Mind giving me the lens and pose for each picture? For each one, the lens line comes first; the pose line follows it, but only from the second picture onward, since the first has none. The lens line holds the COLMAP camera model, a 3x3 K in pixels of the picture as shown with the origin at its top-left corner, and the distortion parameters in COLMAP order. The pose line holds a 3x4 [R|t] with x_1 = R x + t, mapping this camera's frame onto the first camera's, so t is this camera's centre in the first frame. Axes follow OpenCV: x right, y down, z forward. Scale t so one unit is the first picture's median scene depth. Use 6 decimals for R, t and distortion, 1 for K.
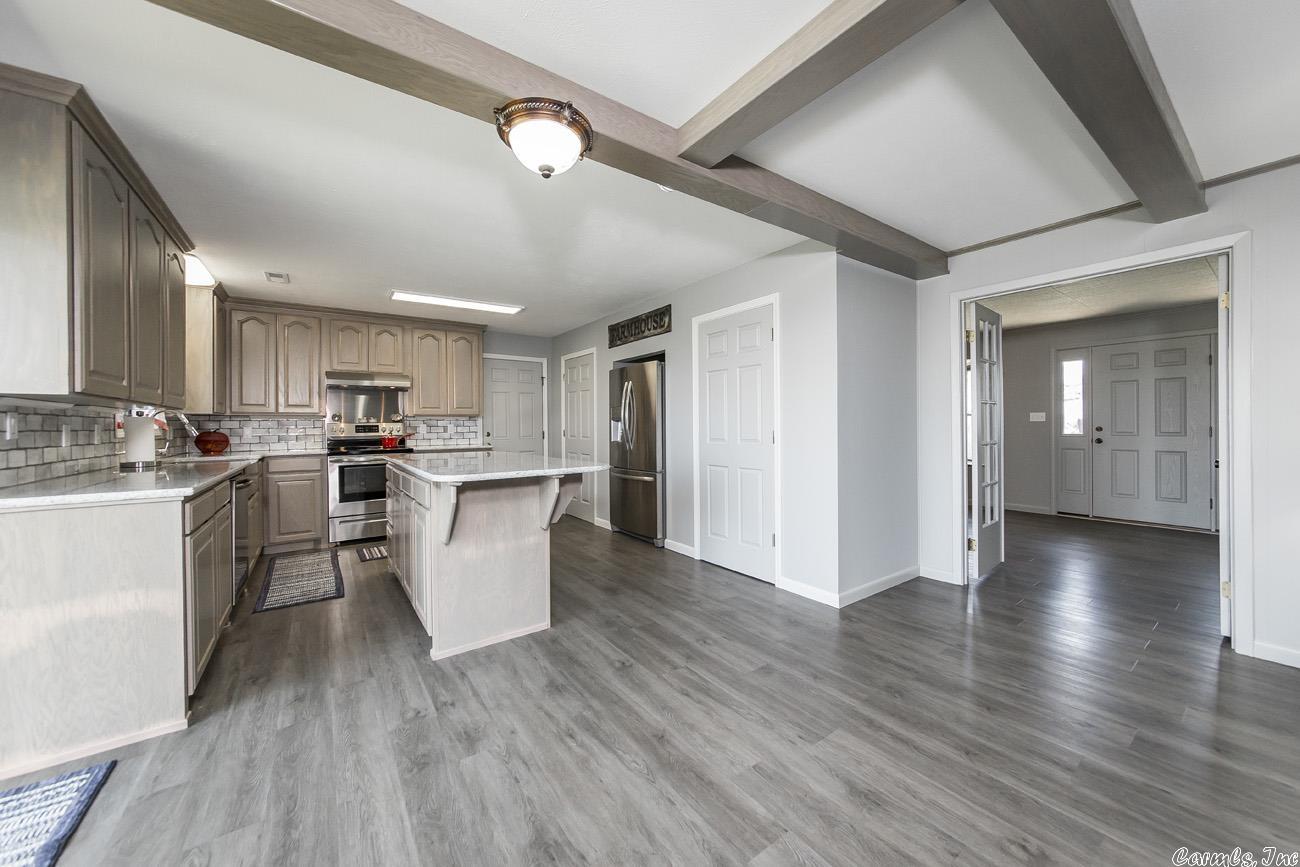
lens RADIAL K [[470.5, 0, 650.0], [0, 470.5, 433.5], [0, 0, 1]] dist [-0.008926, 0.000055]
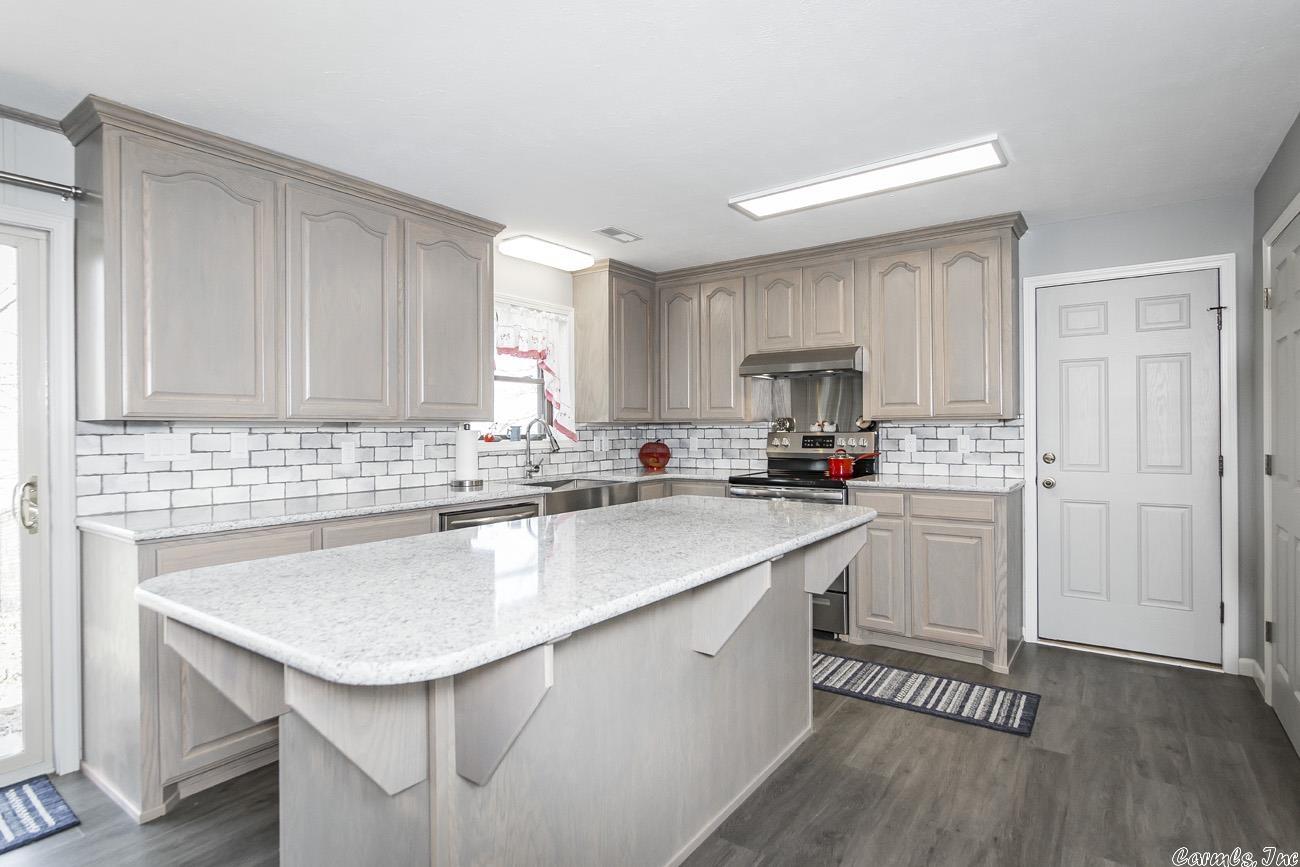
lens RADIAL K [[657.0, 0, 650.0], [0, 657.0, 433.5], [0, 0, 1]] dist [-0.004692, -0.000746]
pose [[0.324129, 0.014789, -0.945897, 0.146050], [-0.013061, 0.999852, 0.011157, -0.030473], [0.945923, 0.008738, 0.324274, 0.576677]]
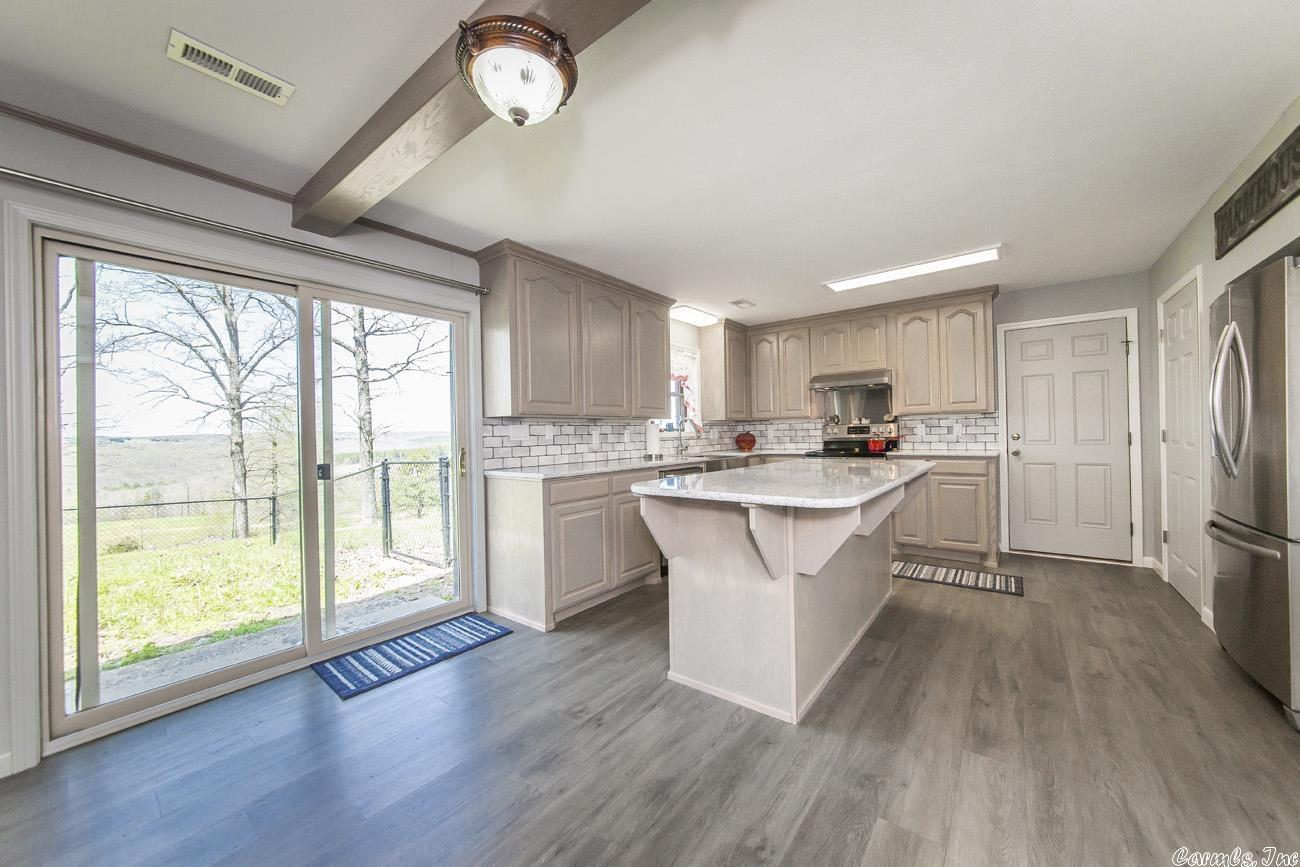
lens RADIAL K [[470.5, 0, 650.0], [0, 470.5, 433.5], [0, 0, 1]] dist [-0.008926, 0.000055]
pose [[0.285108, 0.003795, -0.958488, 0.221530], [0.000045, 0.999992, 0.003973, -0.008046], [0.958495, -0.001176, 0.285105, 0.351202]]
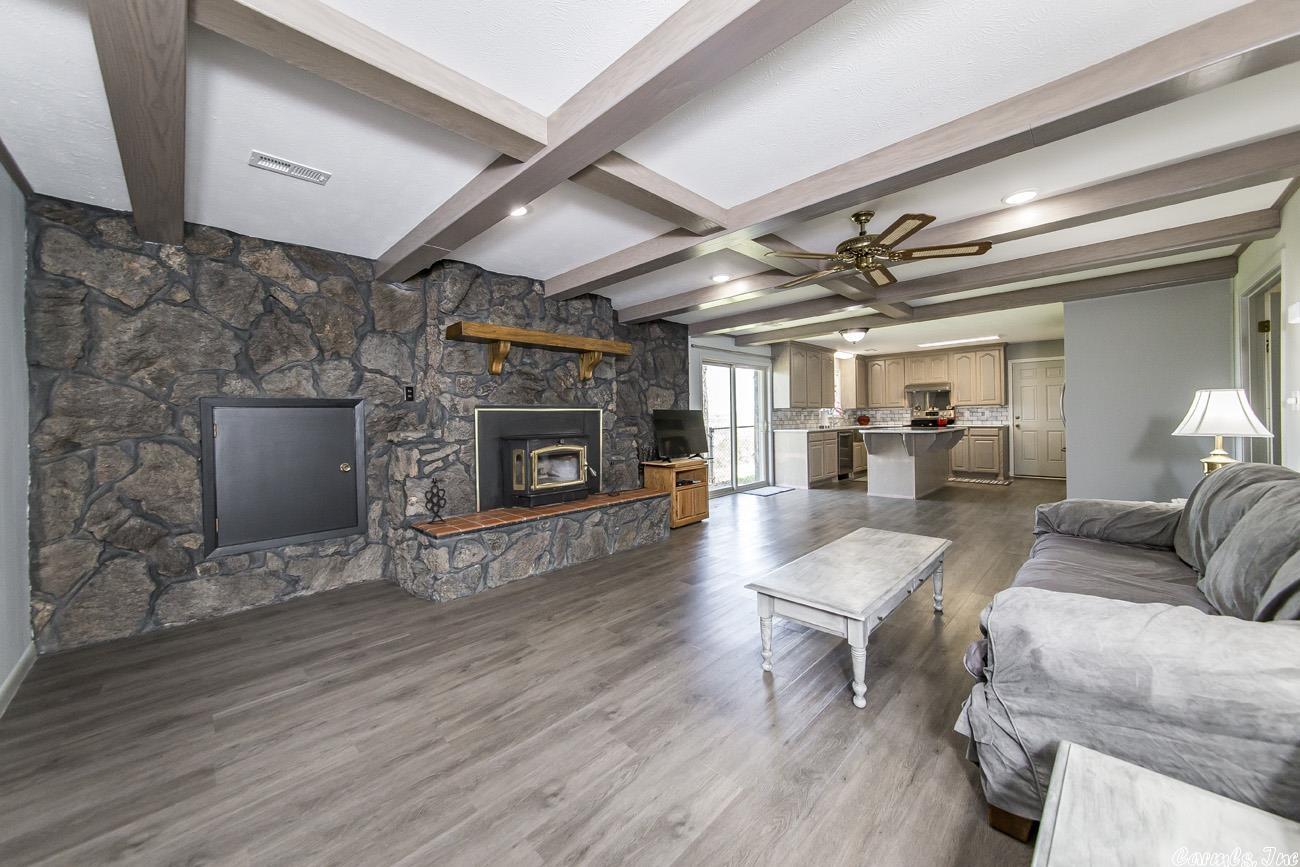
lens RADIAL K [[468.3, 0, 643.2], [0, 468.3, 422.3], [0, 0, 1]] dist [-0.000336, -0.000010]
pose [[0.163934, 0.015133, -0.986355, 1.095937], [-0.000574, 0.999884, 0.015245, -0.005468], [0.986471, -0.001933, 0.163923, -0.427241]]
